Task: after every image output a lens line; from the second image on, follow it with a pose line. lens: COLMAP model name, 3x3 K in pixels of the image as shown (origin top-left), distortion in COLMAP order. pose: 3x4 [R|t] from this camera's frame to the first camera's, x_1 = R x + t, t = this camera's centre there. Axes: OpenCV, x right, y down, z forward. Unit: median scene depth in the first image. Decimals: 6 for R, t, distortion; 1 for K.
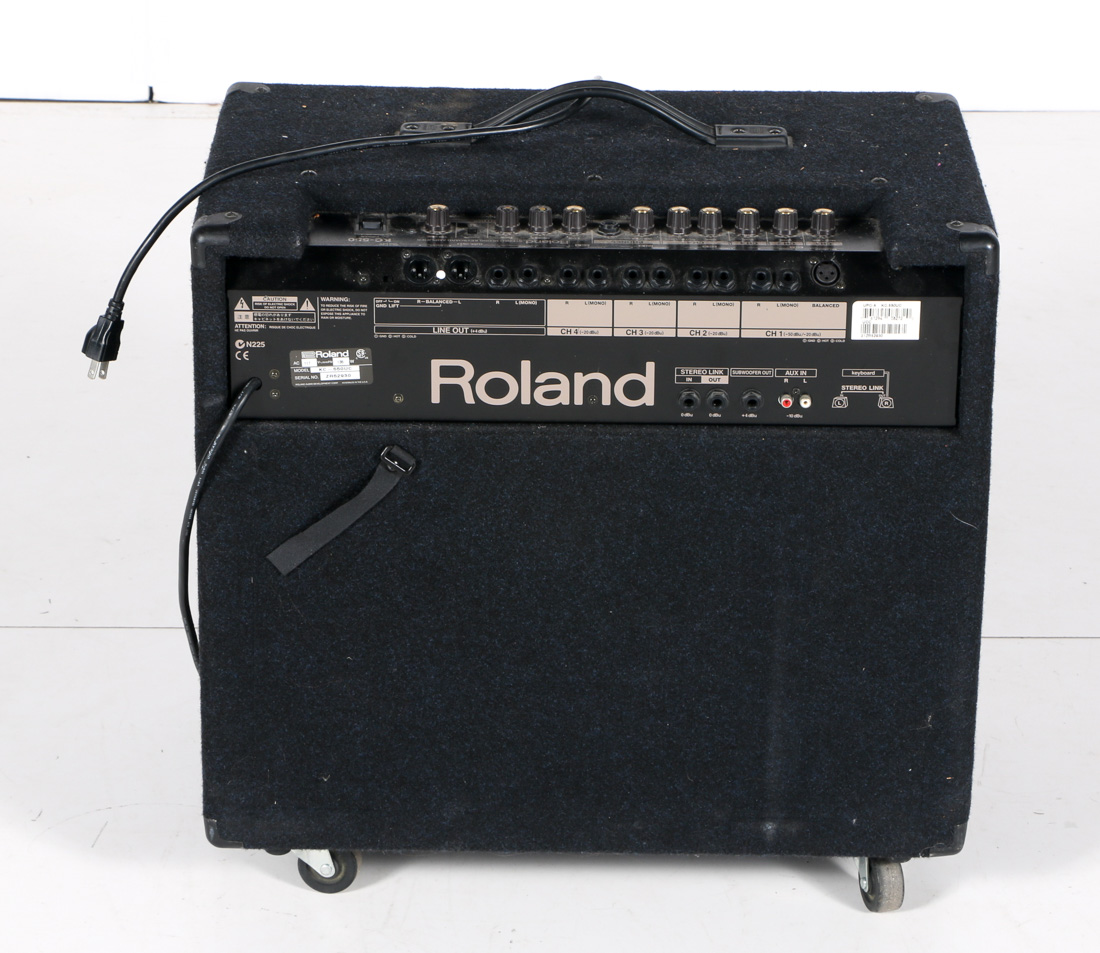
lens RADIAL K [[2560.7, 0, 550.0], [0, 2560.7, 476.5], [0, 0, 1]] dist [0.032870, -0.114683]
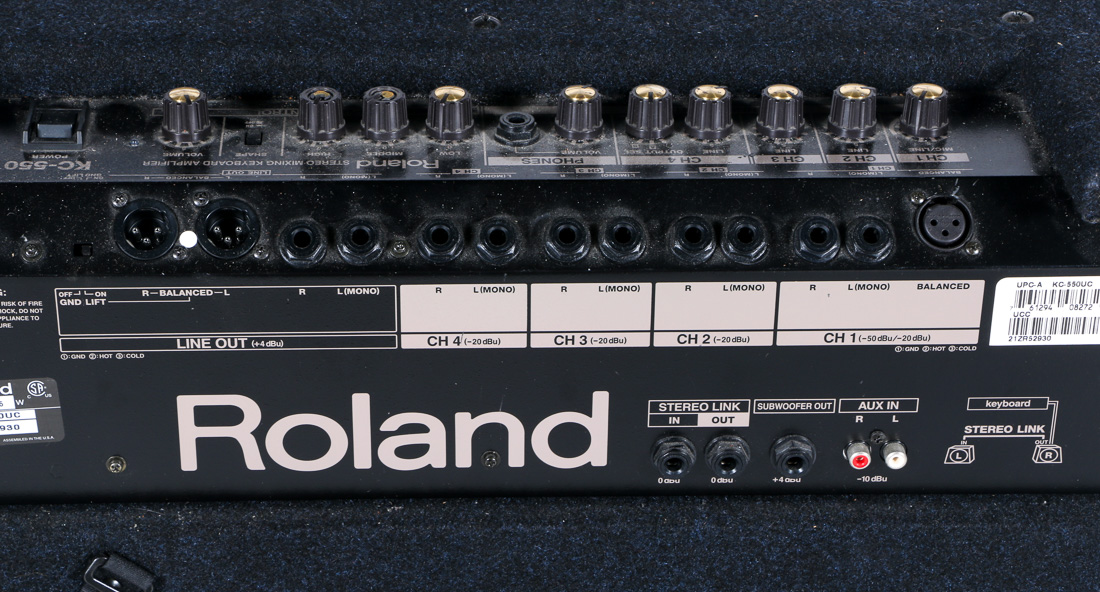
lens RADIAL K [[2483.3, 0, 517.8], [0, 2483.3, 294.6], [0, 0, 1]] dist [0.154285, 0.184121]
pose [[0.999121, -0.017340, 0.038153, 0.003419], [0.014591, 0.997355, 0.071198, -0.100130], [-0.039287, -0.070579, 0.996732, 0.497009]]
